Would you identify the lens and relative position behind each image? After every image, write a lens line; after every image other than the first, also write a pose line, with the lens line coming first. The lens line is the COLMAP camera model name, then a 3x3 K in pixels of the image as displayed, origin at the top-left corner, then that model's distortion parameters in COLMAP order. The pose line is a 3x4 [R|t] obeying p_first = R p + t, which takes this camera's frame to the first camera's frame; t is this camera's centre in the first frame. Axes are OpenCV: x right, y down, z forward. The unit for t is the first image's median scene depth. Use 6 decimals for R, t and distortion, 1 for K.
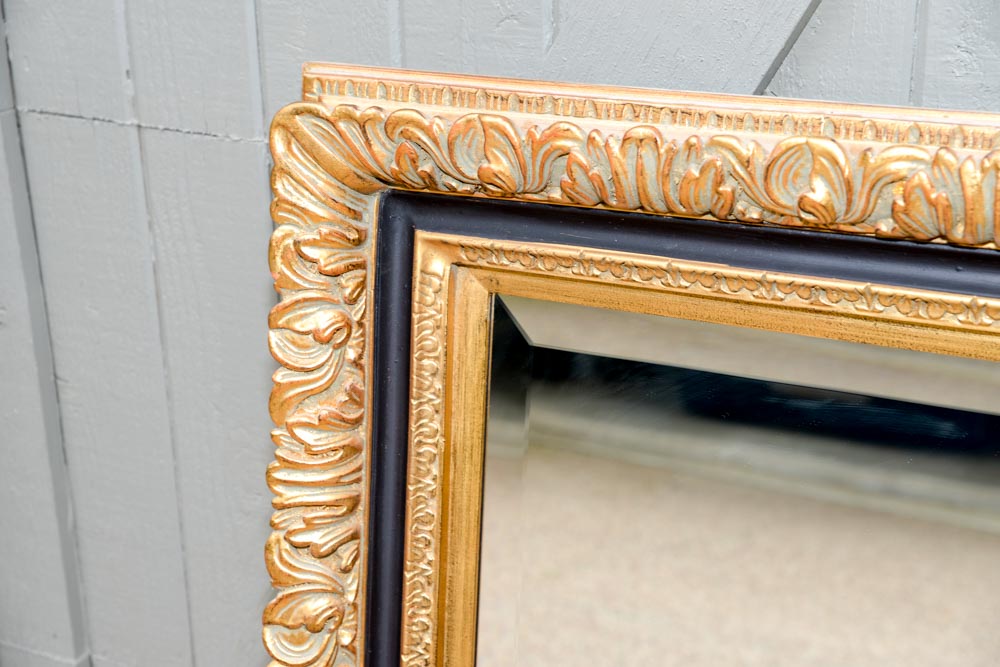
lens RADIAL K [[1731.5, 0, 499.7], [0, 1731.5, 338.6], [0, 0, 1]] dist [0.180183, 0.000000]
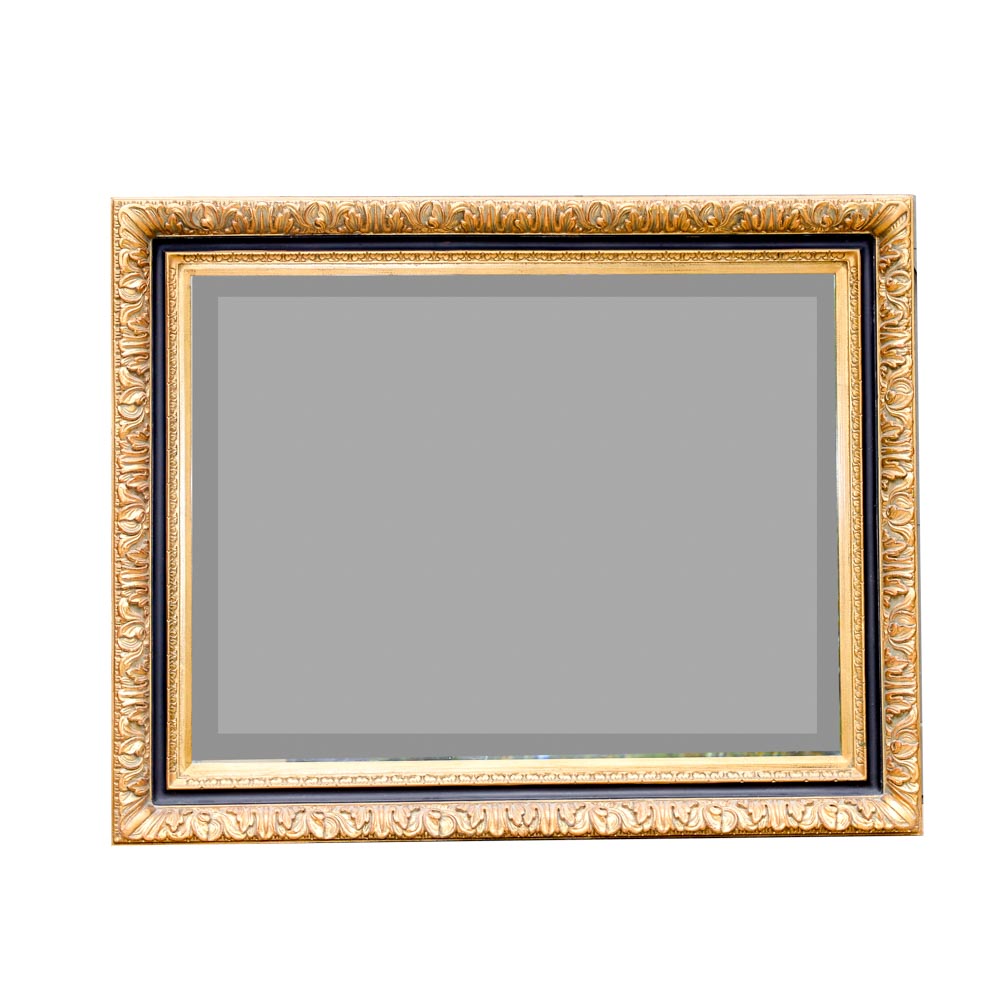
lens RADIAL K [[2902.1, 0, 498.7], [0, 2902.1, 499.2], [0, 0, 1]] dist [0.006981, 0.000000]
pose [[0.873364, -0.041498, 0.485298, -1.754066], [0.145832, 0.972935, -0.179249, 1.164686], [-0.464725, 0.227321, 0.855778, -2.945716]]
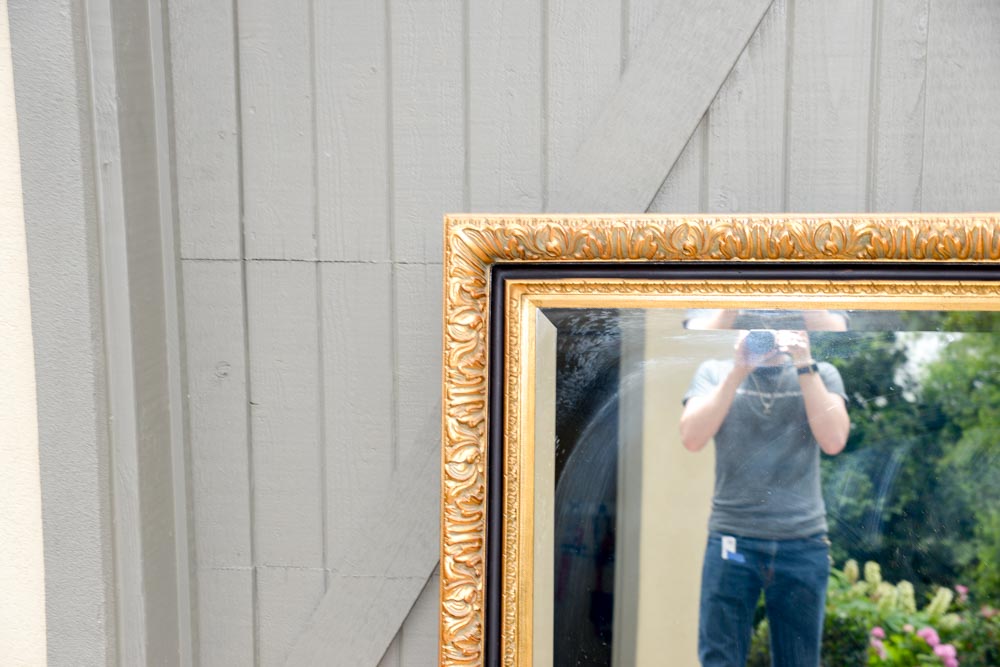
lens RADIAL K [[1731.5, 0, 500.0], [0, 1731.5, 325.4], [0, 0, 1]] dist [0.180183, 0.000000]
pose [[0.952416, -0.031691, 0.303151, -0.728251], [0.093943, 0.976683, -0.193040, 0.423720], [-0.289964, 0.212333, 0.933185, -1.090800]]
